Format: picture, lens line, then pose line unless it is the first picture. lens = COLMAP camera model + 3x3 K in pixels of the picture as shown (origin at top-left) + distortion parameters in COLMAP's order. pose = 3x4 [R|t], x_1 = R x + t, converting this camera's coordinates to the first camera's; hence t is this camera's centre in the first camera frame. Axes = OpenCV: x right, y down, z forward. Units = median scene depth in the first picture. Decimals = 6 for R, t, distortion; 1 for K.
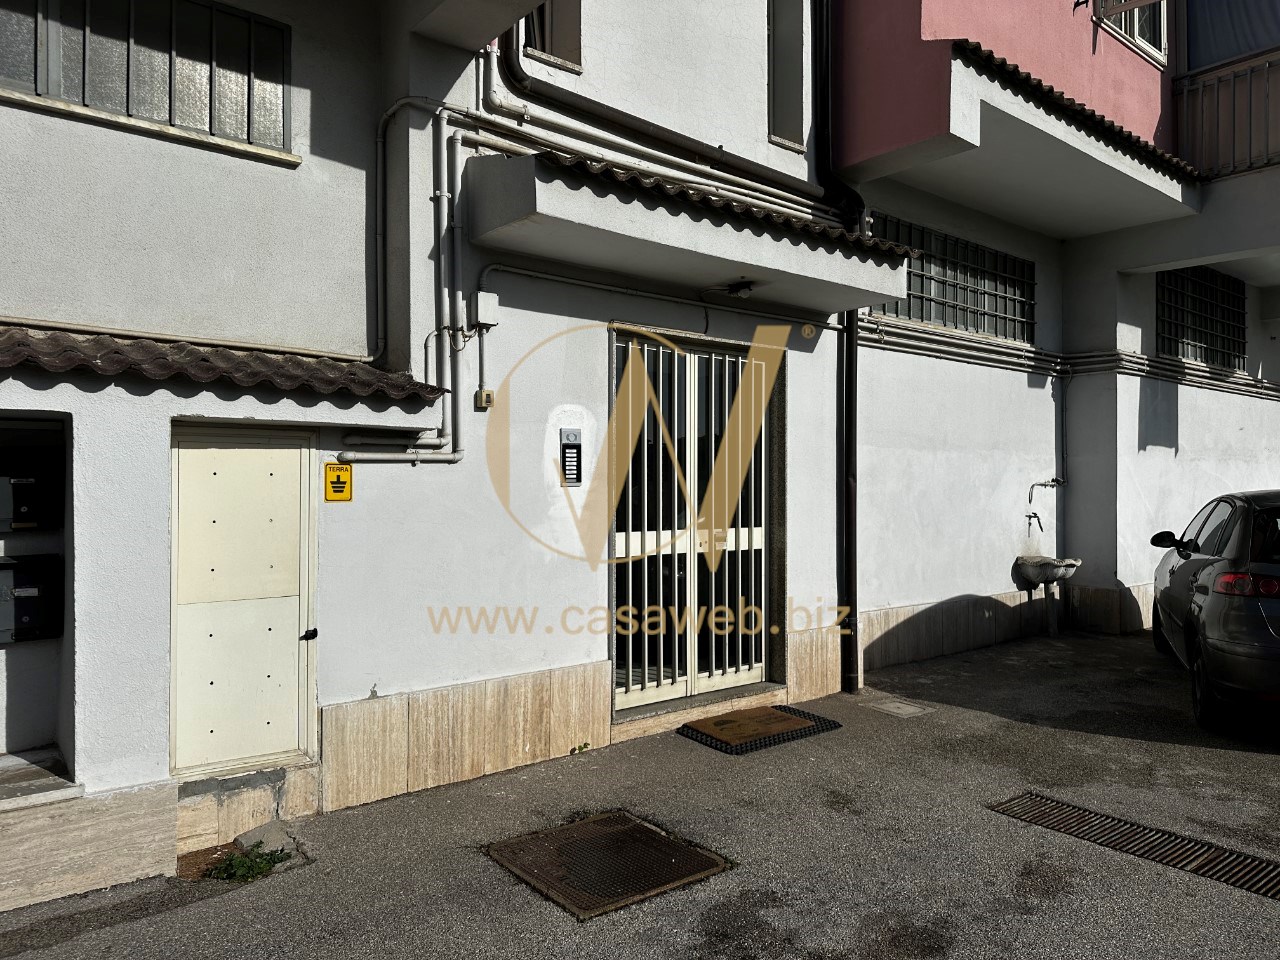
lens RADIAL K [[904.6, 0, 640.0], [0, 904.6, 480.0], [0, 0, 1]] dist [0.002511, -0.008011]
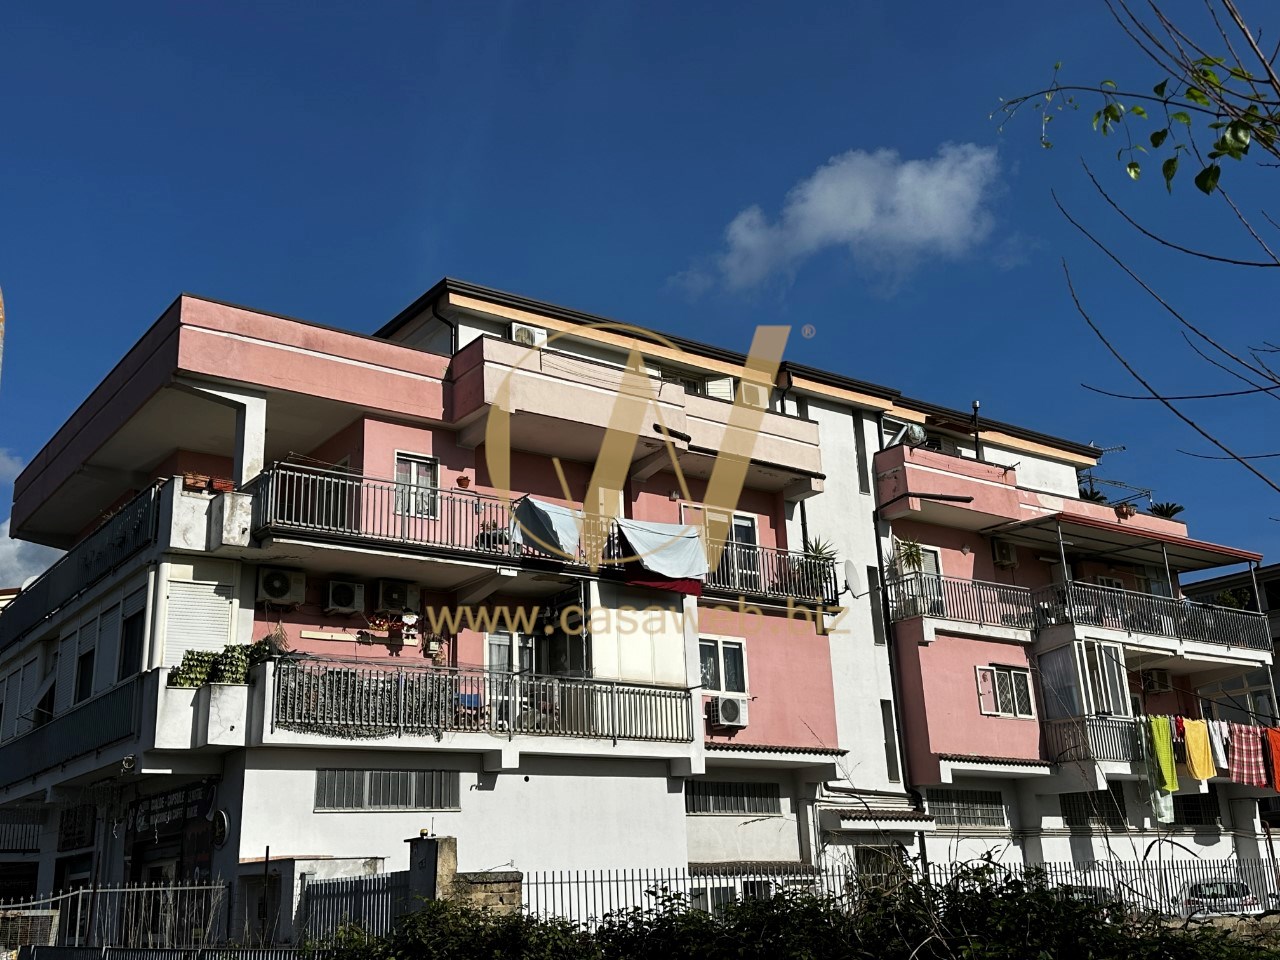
lens RADIAL K [[1304.7, 0, 640.0], [0, 1304.7, 480.0], [0, 0, 1]] dist [0.193027, -0.427728]
pose [[0.997208, -0.067536, -0.031853, -0.579534], [0.054535, 0.950102, -0.307137, 0.020486], [0.051006, 0.304542, 0.951132, -4.280302]]
